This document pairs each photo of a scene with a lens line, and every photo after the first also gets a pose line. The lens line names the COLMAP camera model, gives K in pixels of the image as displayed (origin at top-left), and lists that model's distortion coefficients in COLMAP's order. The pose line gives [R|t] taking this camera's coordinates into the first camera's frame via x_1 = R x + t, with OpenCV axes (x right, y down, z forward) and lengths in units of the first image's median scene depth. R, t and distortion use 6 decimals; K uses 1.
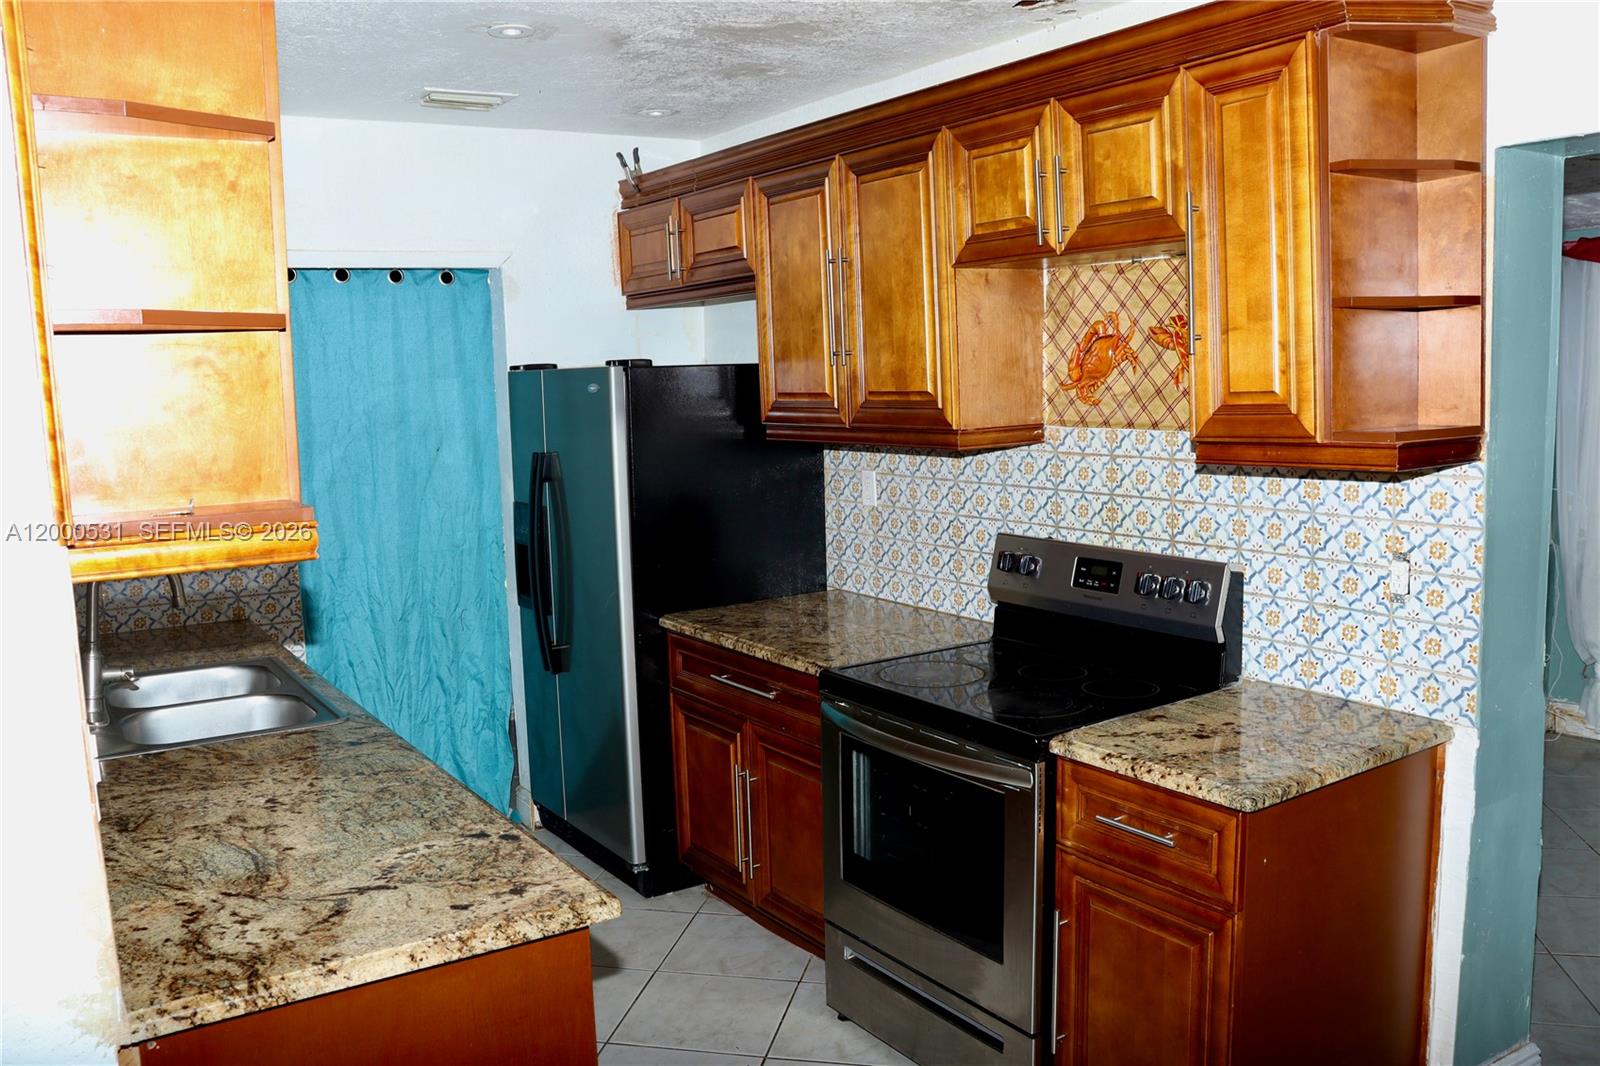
lens RADIAL K [[1319.1, 0, 791.4], [0, 1319.1, 526.0], [0, 0, 1]] dist [-0.116490, 0.037753]
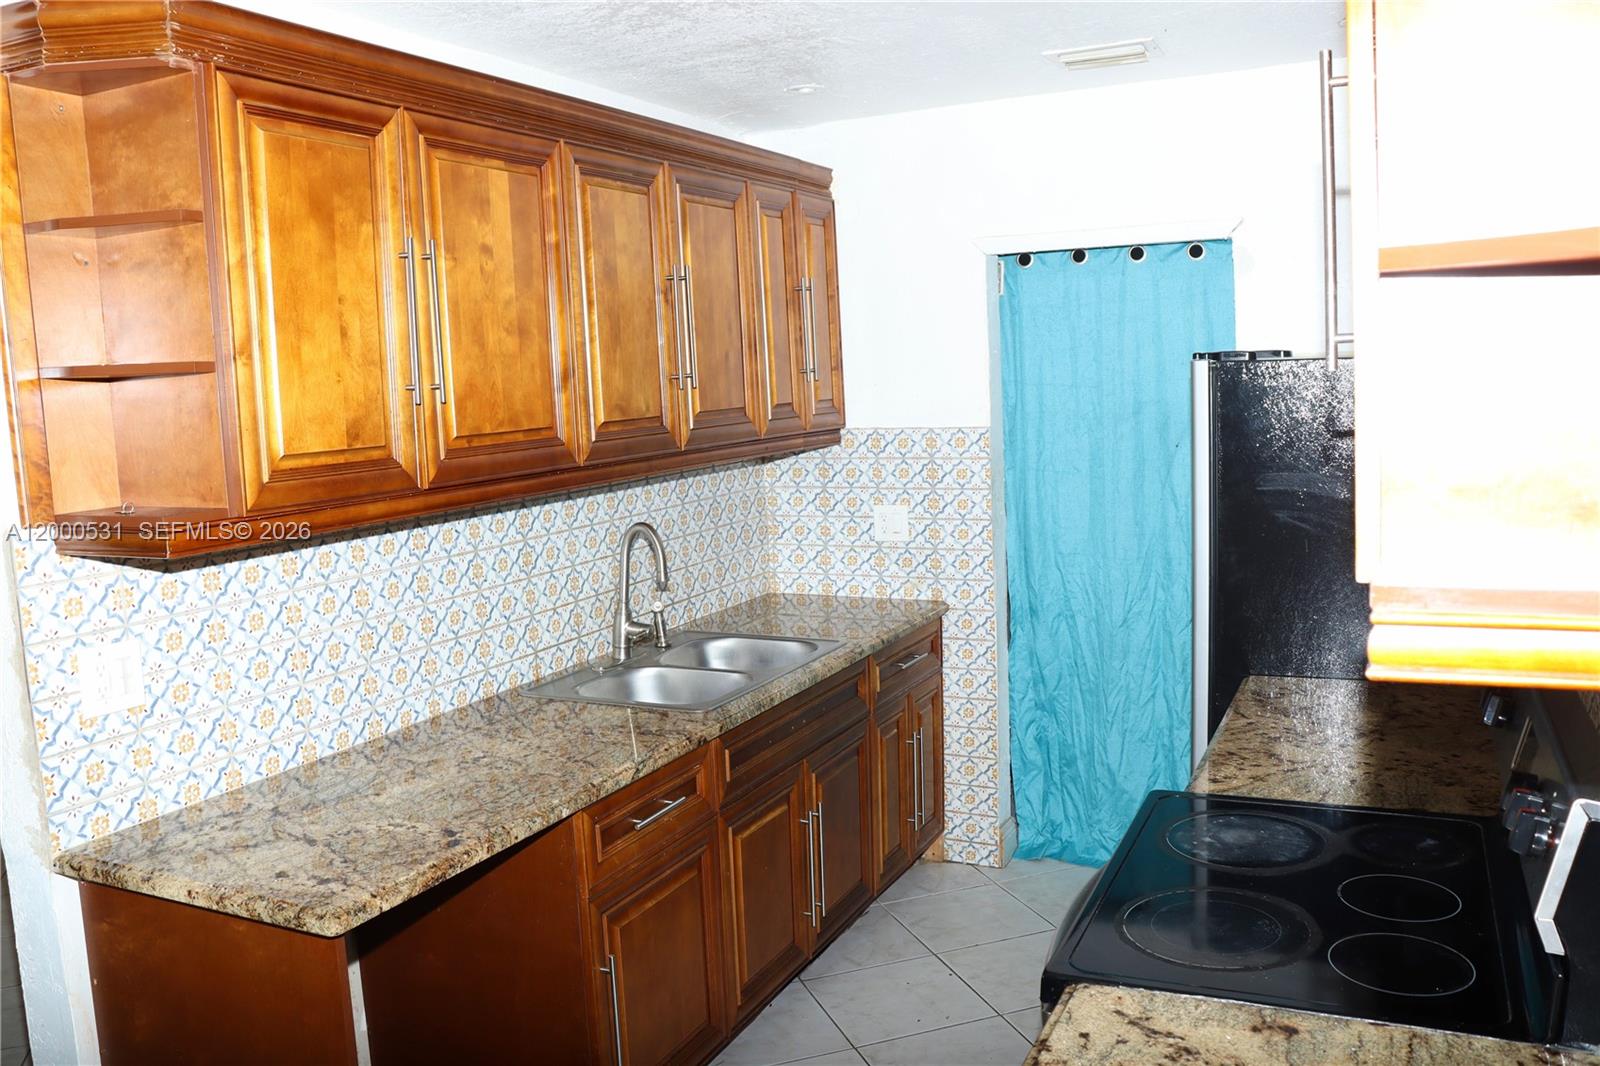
lens RADIAL K [[1319.1, 0, 792.8], [0, 1319.1, 533.2], [0, 0, 1]] dist [-0.116490, 0.037753]
pose [[0.495946, 0.109768, -0.861388, 0.799011], [-0.071354, 0.993775, 0.085556, -0.120648], [0.865417, 0.019032, 0.500691, 0.702856]]
